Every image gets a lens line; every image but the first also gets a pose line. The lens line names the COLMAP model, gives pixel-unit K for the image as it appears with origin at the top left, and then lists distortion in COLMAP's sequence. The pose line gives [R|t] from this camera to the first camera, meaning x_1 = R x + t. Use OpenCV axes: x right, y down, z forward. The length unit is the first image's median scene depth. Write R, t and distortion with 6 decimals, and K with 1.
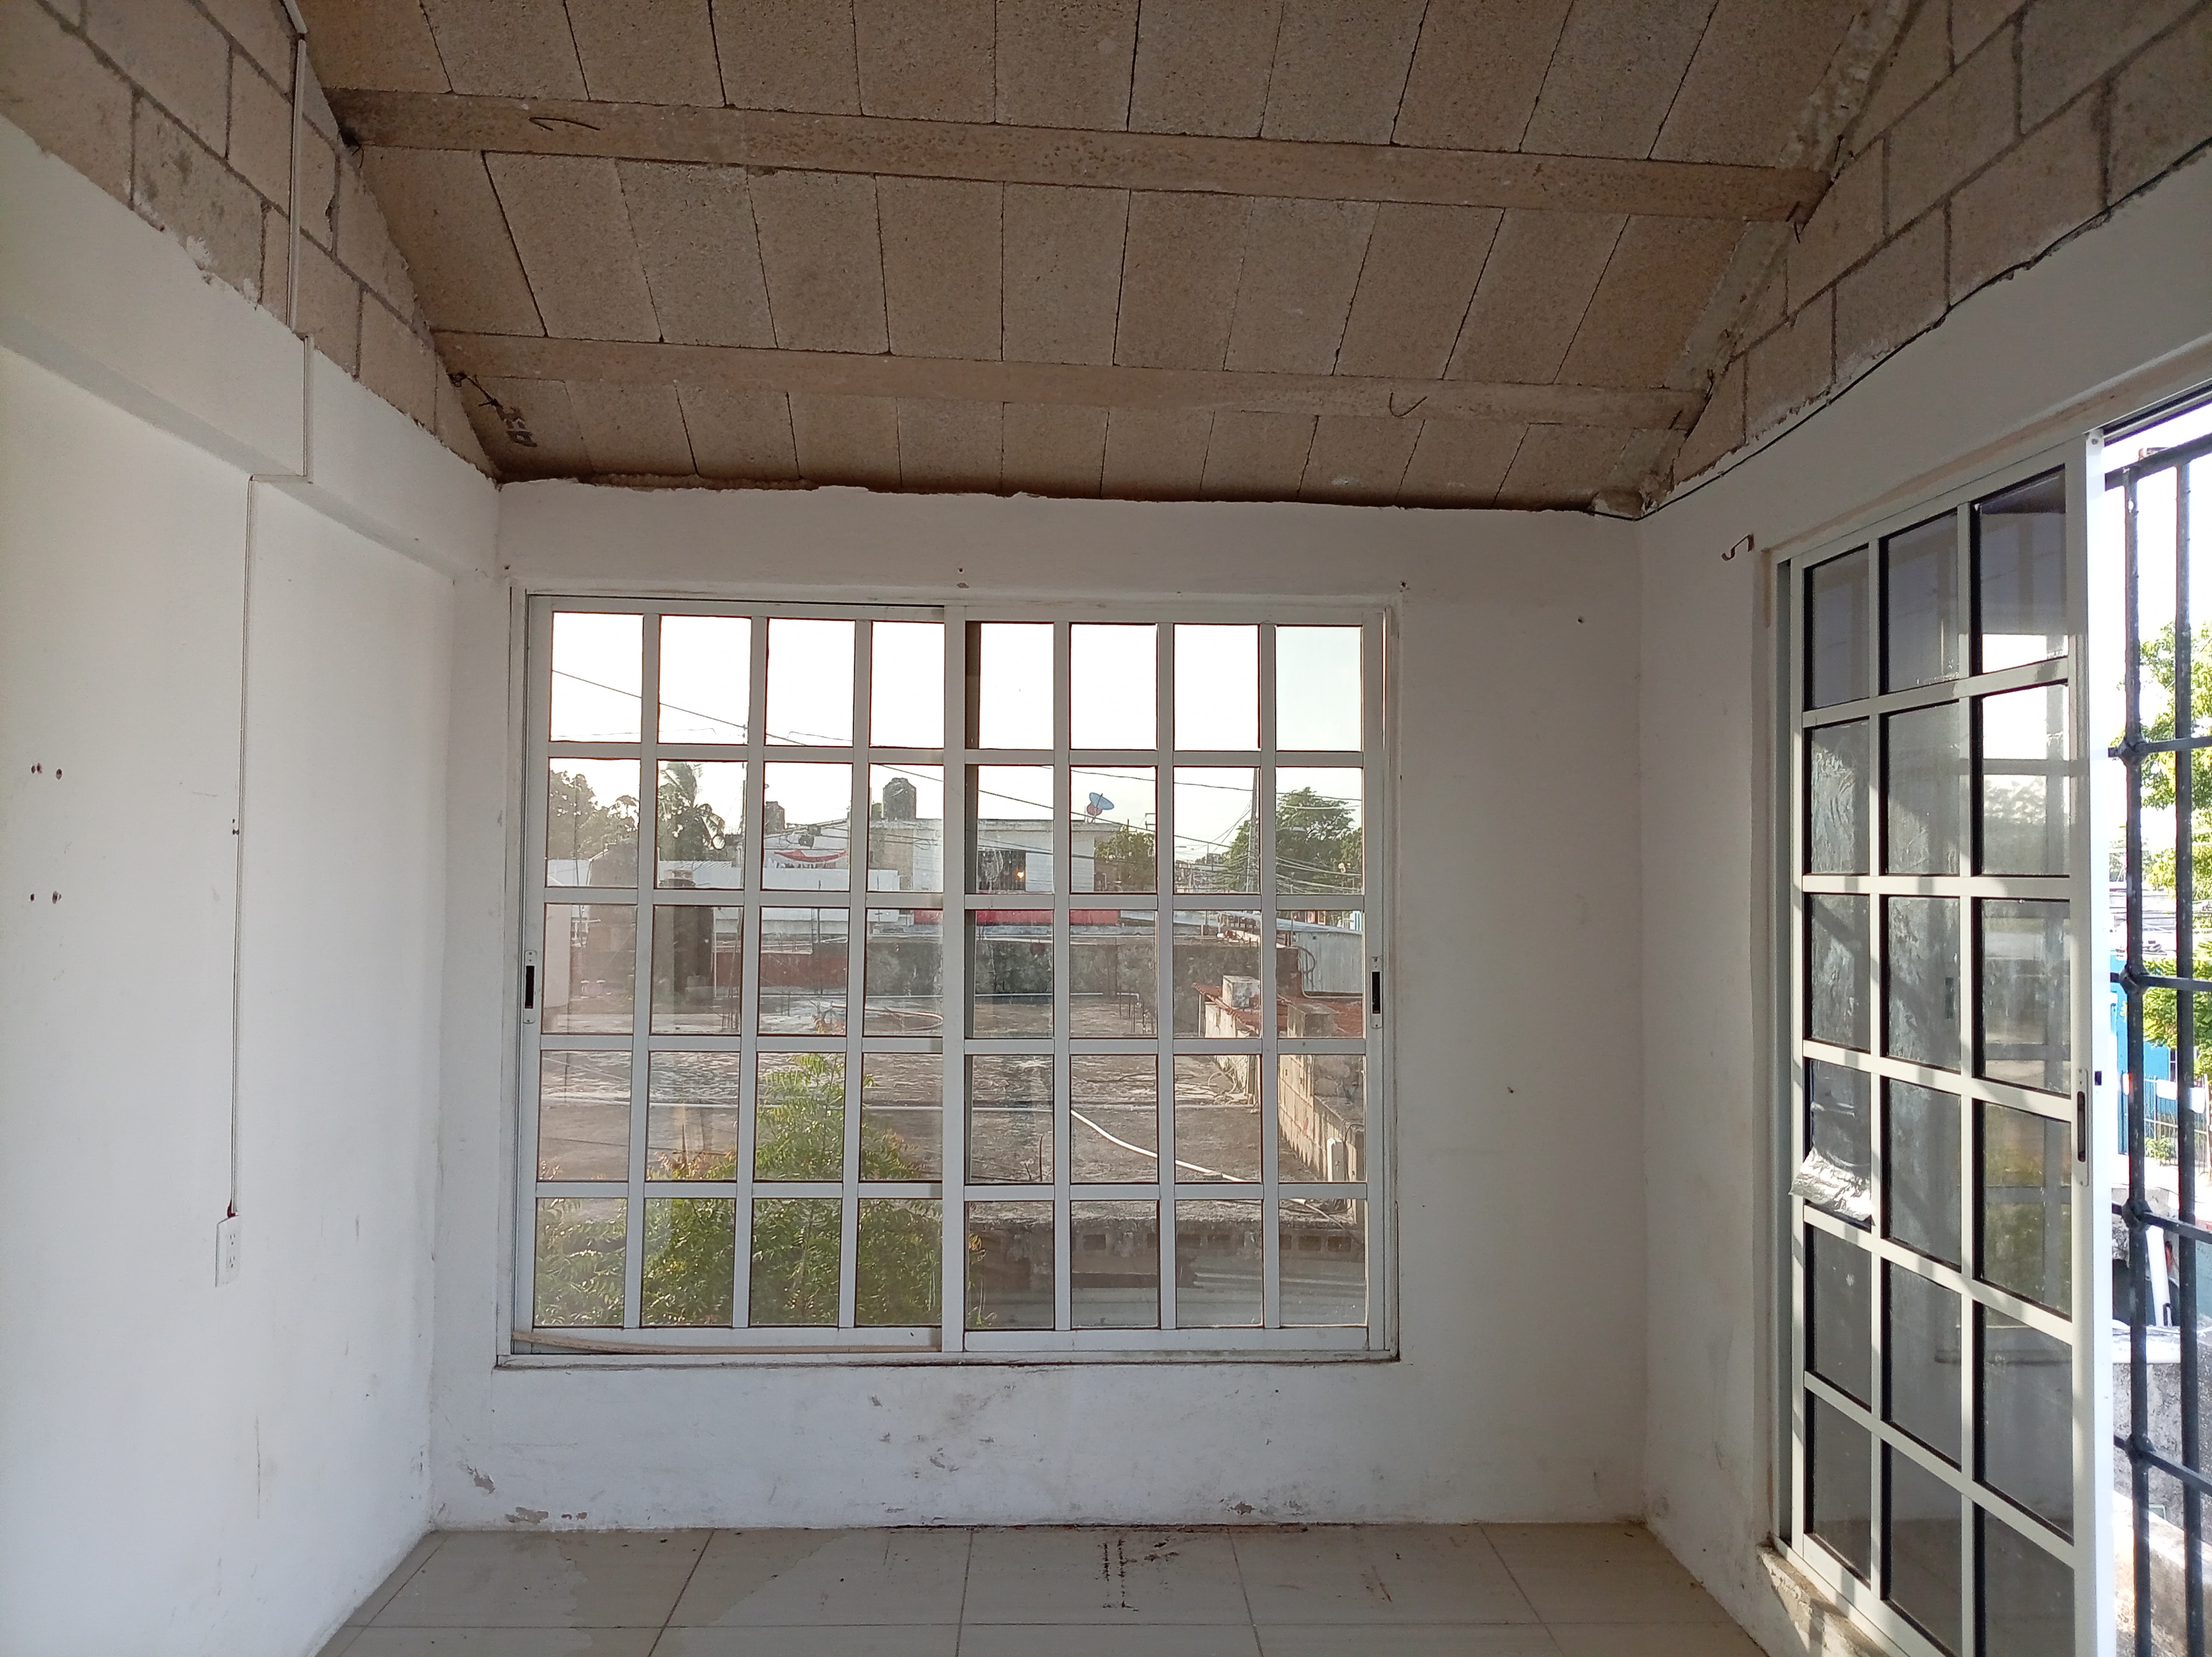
lens RADIAL K [[1655.4, 0, 1115.4], [0, 1655.4, 833.8], [0, 0, 1]] dist [0.004890, -0.022915]
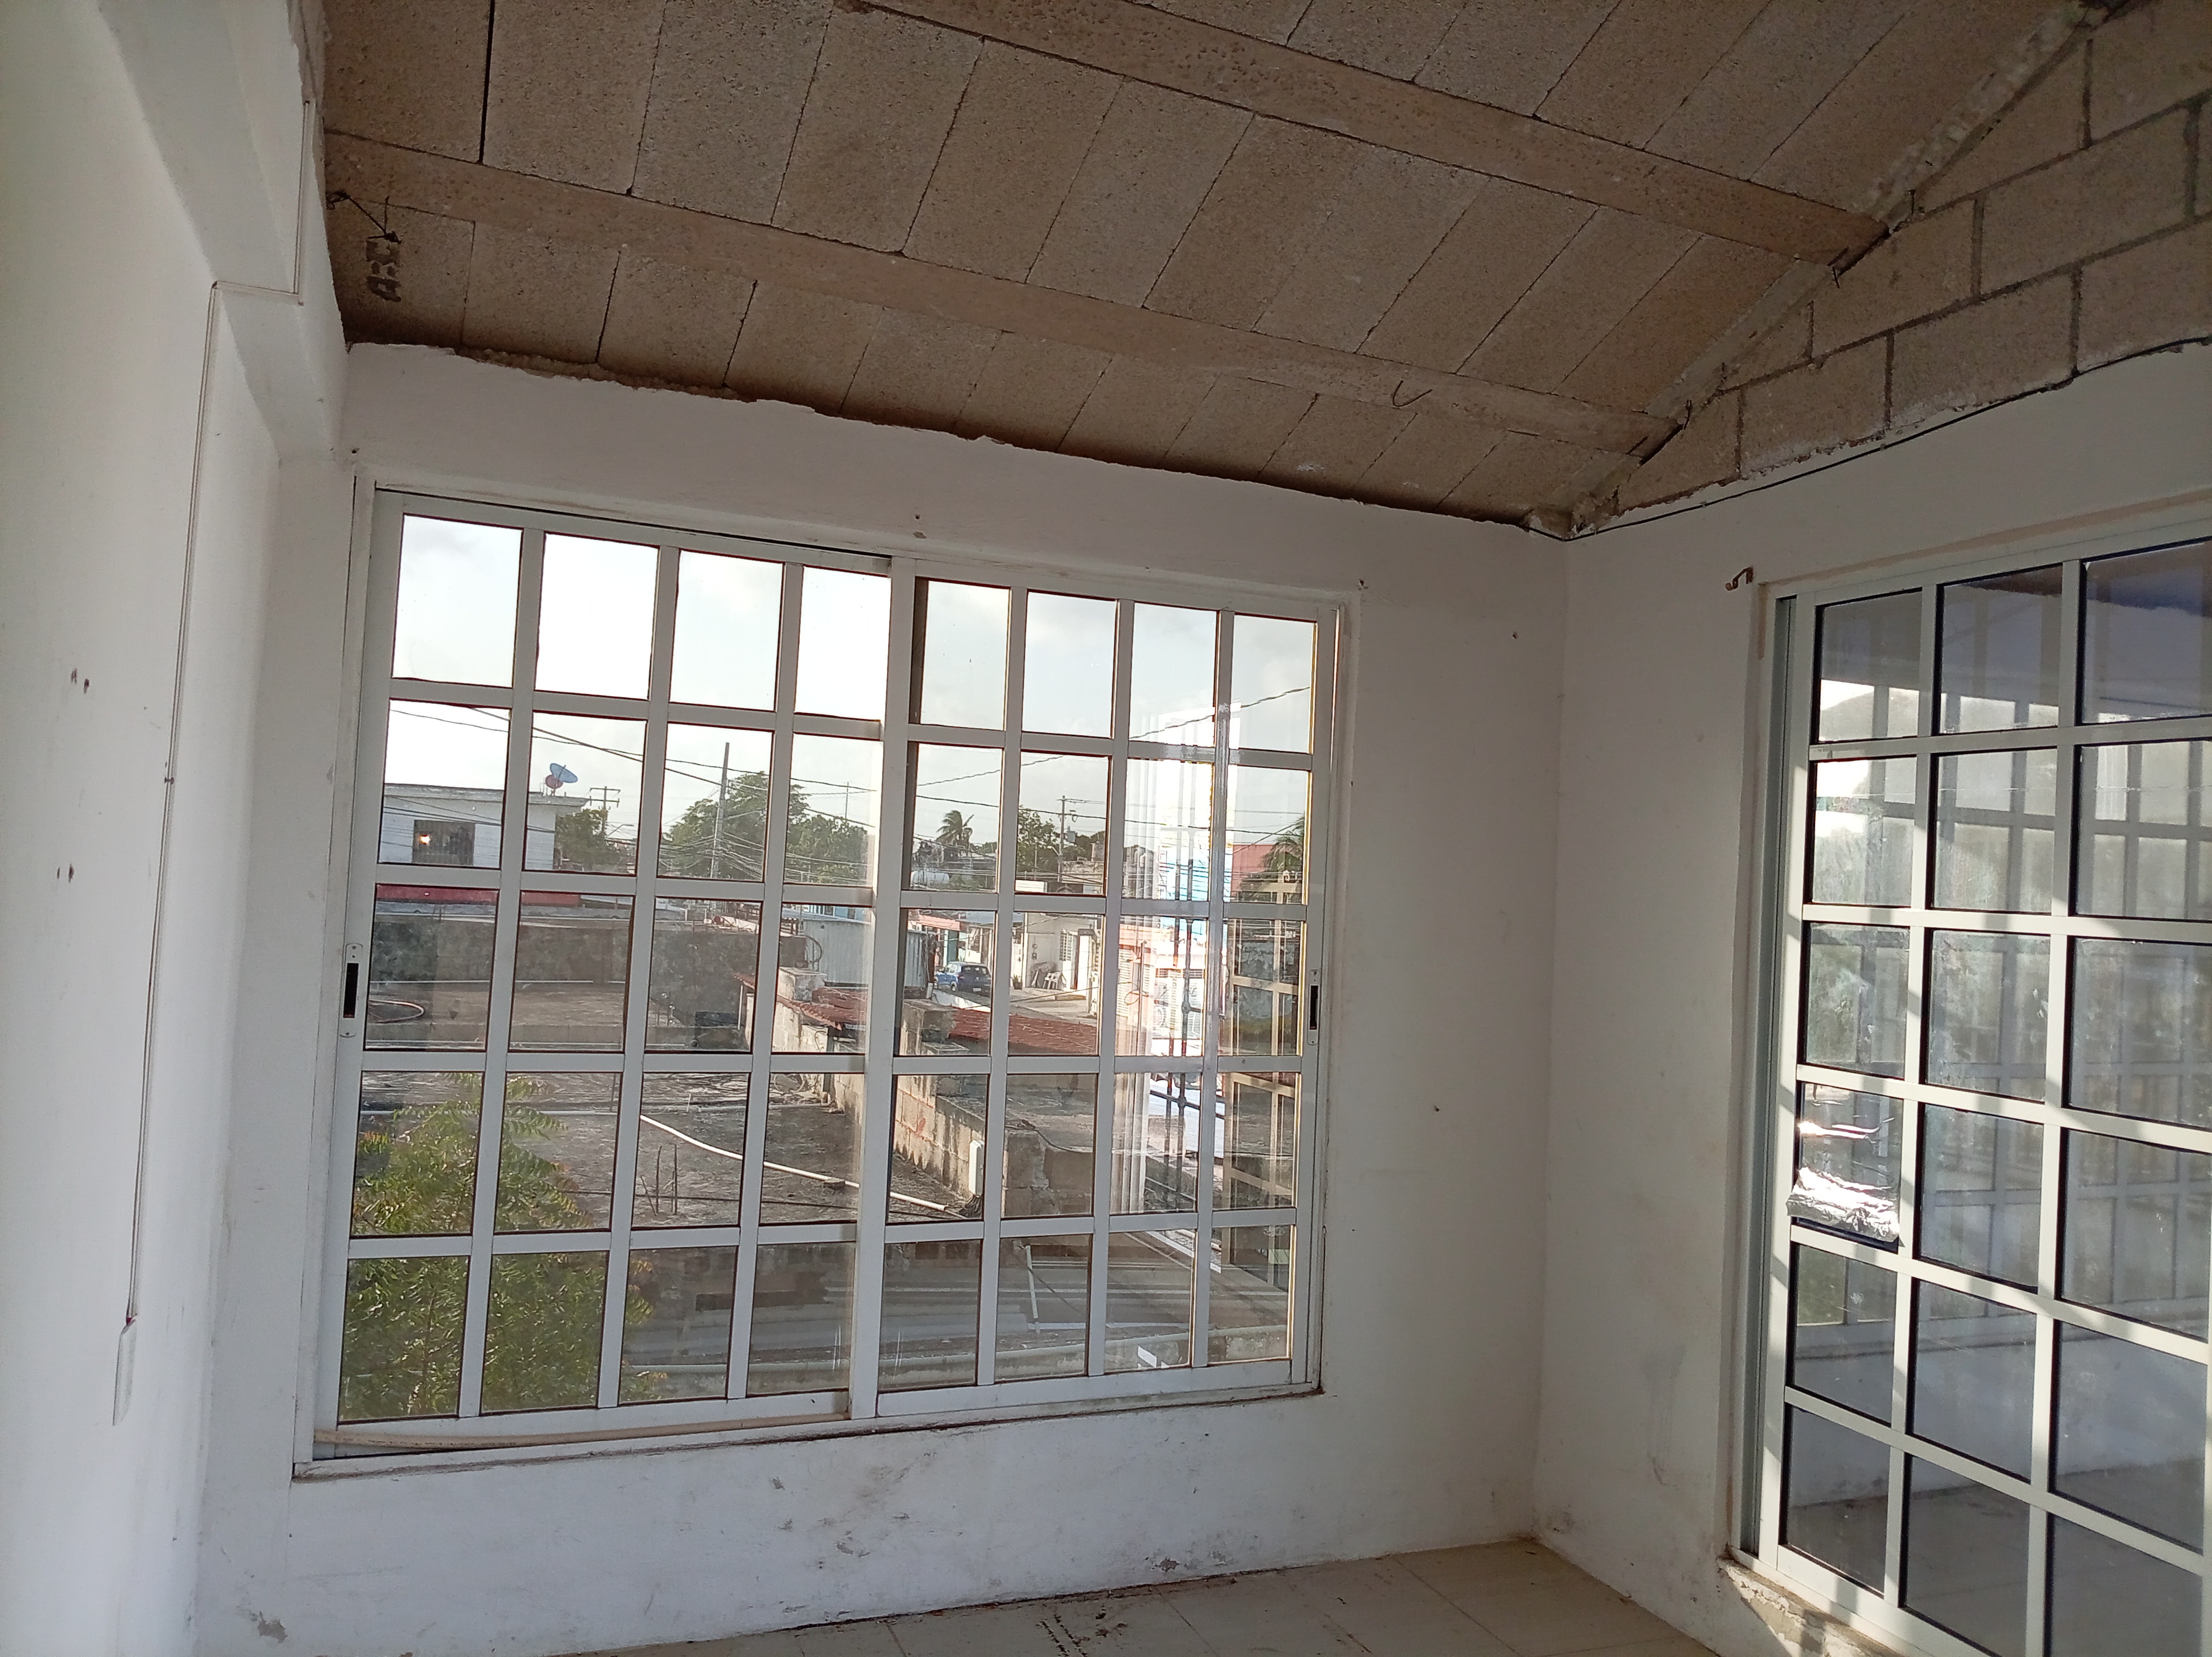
lens RADIAL K [[1655.4, 0, 1110.0], [0, 1655.4, 835.0], [0, 0, 1]] dist [0.004890, -0.022915]
pose [[0.942928, 0.044820, 0.329965, -0.297443], [-0.047510, 0.998871, 0.000089, 0.002308], [-0.329589, -0.015761, 0.943993, 0.155781]]
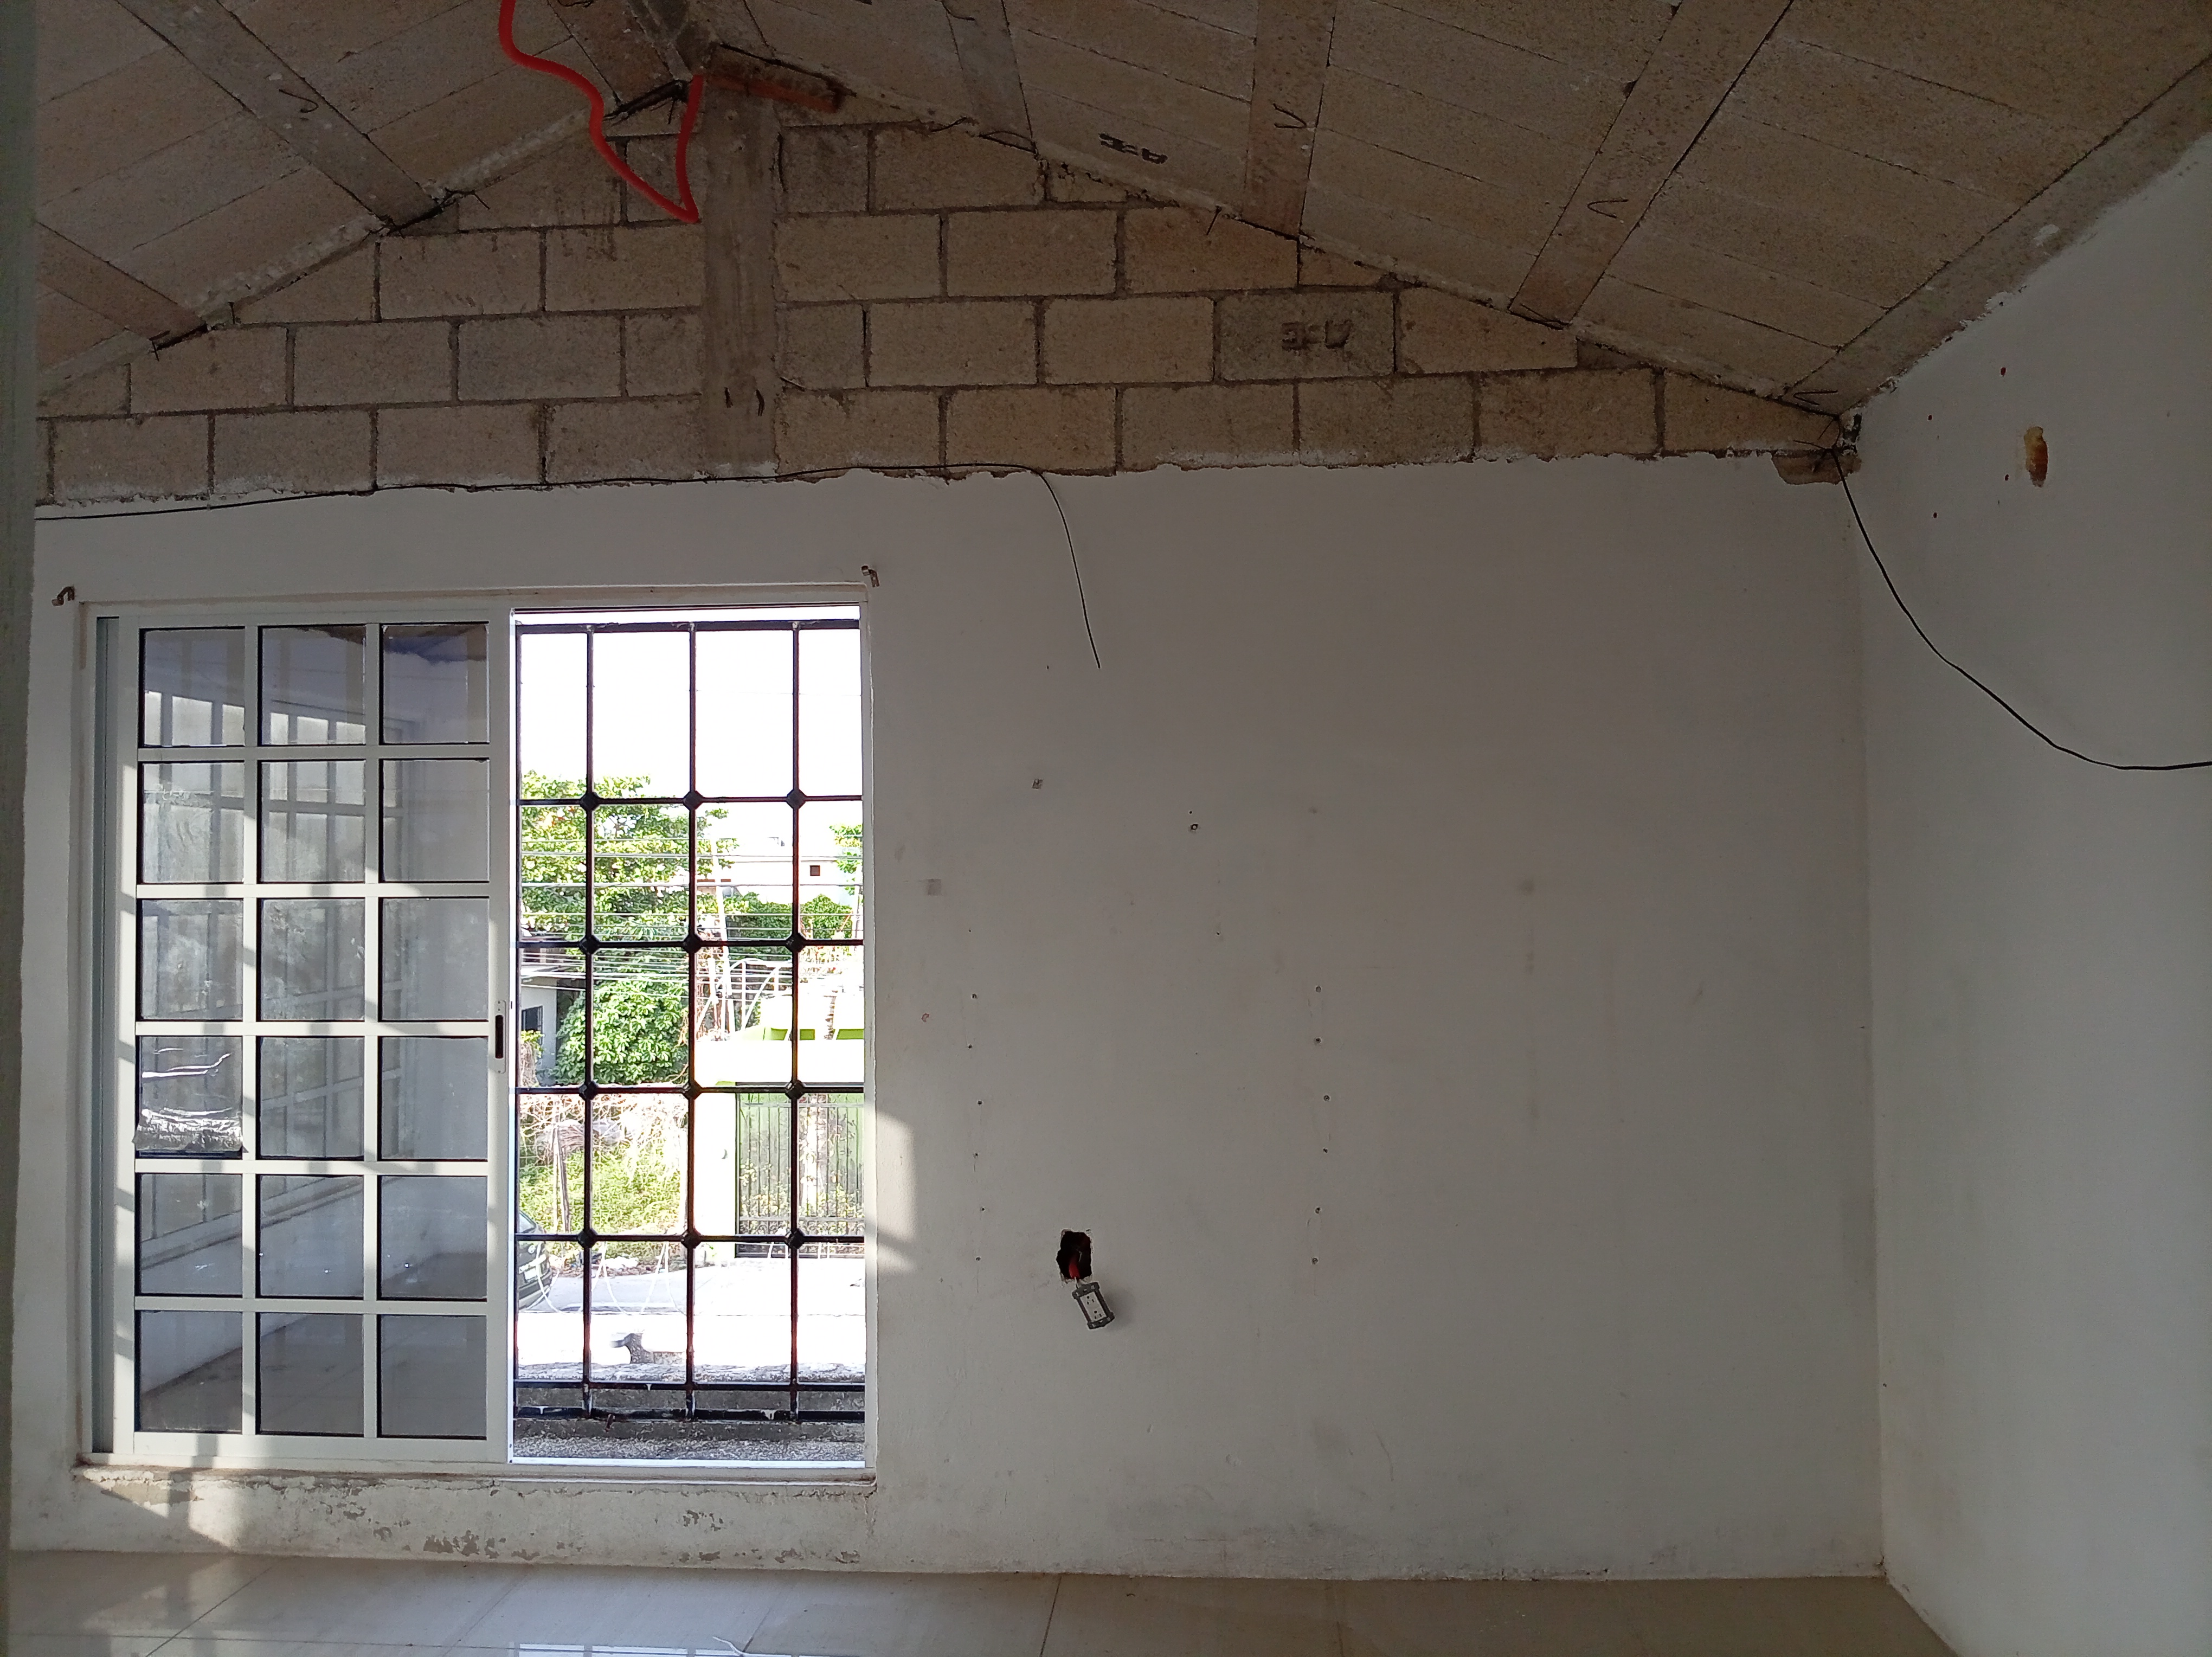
lens RADIAL K [[1655.4, 0, 1098.1], [0, 1655.4, 836.9], [0, 0, 1]] dist [0.004890, -0.022915]
pose [[0.109599, 0.010059, 0.993925, -0.627668], [-0.015224, 0.999848, -0.008440, -0.008698], [-0.993859, -0.014207, 0.109736, 0.159554]]
